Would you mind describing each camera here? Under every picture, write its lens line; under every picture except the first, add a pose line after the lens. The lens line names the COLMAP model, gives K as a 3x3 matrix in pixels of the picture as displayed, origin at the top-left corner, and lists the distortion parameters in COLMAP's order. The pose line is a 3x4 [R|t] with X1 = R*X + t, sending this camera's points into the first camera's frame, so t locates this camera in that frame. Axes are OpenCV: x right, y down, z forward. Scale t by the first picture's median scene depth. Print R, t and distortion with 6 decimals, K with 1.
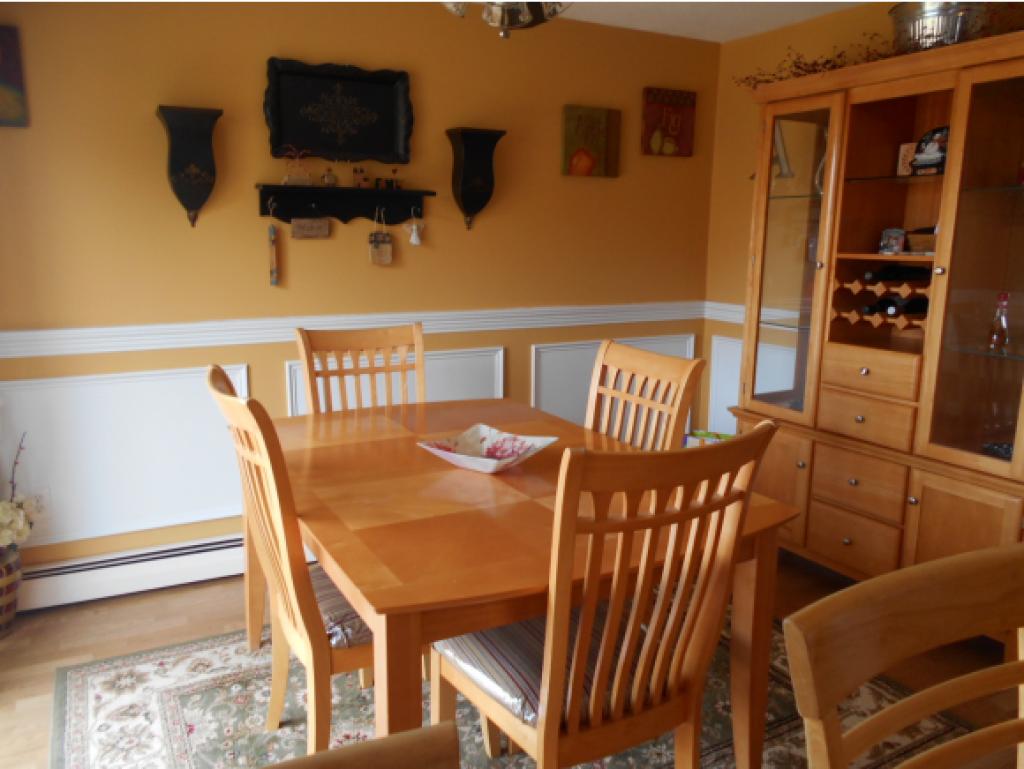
lens RADIAL K [[798.9, 0, 522.7], [0, 798.9, 387.8], [0, 0, 1]] dist [-0.063580, 0.117798]
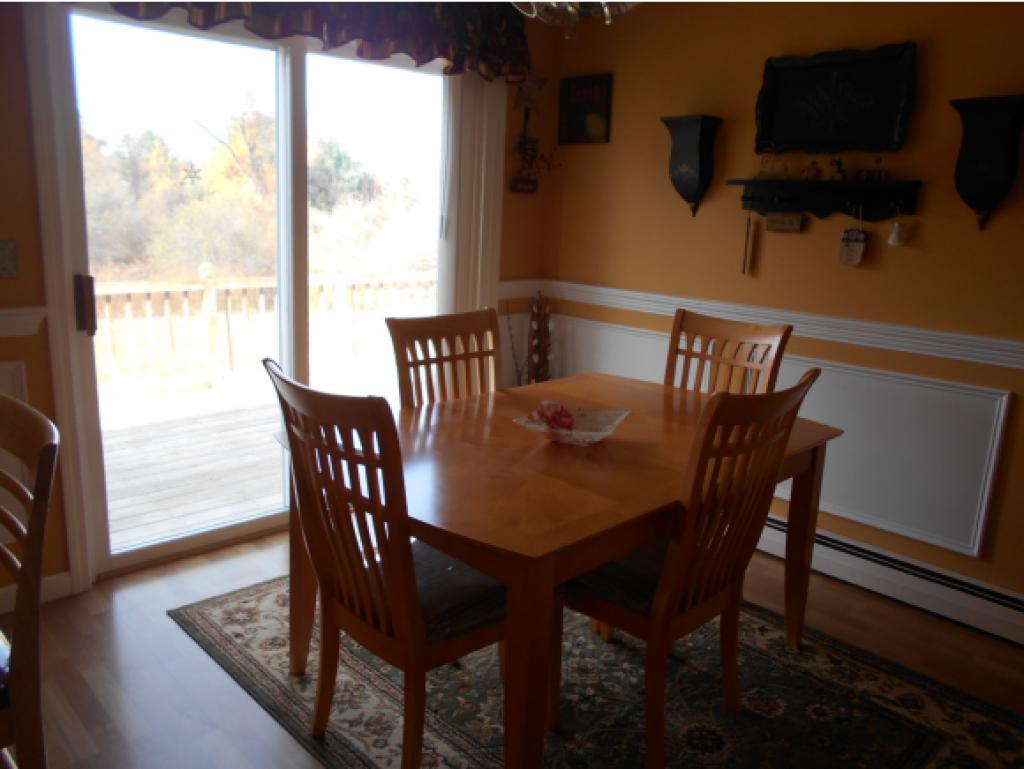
lens RADIAL K [[798.9, 0, 522.7], [0, 798.9, 387.8], [0, 0, 1]] dist [-0.063580, 0.117798]
pose [[0.302517, 0.212859, -0.929072, 0.610385], [-0.224652, 0.963206, 0.147531, -0.071775], [0.926291, 0.164087, 0.339206, 0.384655]]
